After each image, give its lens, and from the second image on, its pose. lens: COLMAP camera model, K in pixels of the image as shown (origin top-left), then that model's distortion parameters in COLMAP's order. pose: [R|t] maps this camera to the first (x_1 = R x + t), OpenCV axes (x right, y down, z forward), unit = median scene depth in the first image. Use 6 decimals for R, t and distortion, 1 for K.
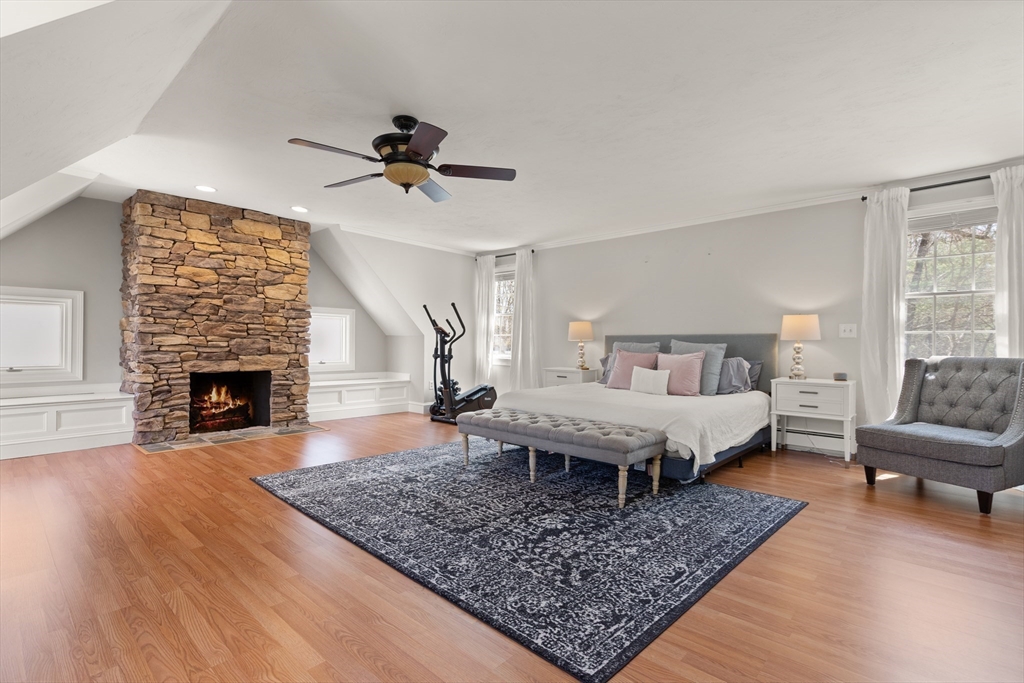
lens RADIAL K [[471.9, 0, 512.7], [0, 471.9, 343.7], [0, 0, 1]] dist [0.007605, -0.001080]
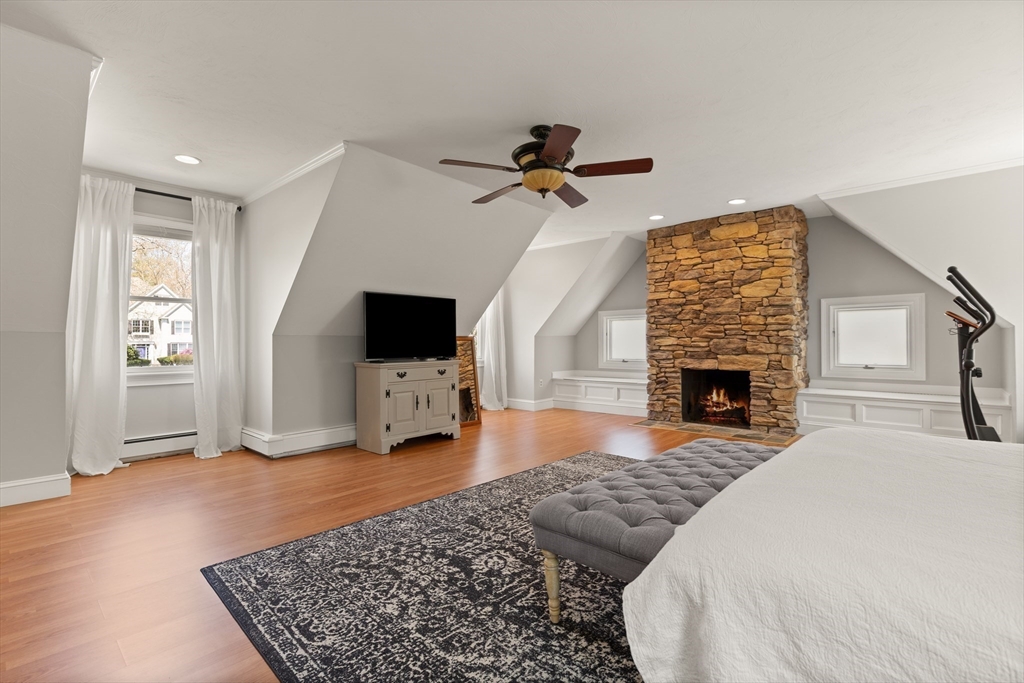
lens RADIAL K [[471.9, 0, 535.0], [0, 471.9, 339.3], [0, 0, 1]] dist [0.007605, -0.001080]
pose [[0.016806, -0.017129, -0.999712, 0.591997], [0.005065, 0.999842, -0.017046, 0.007215], [0.999846, -0.004777, 0.016890, 0.701629]]
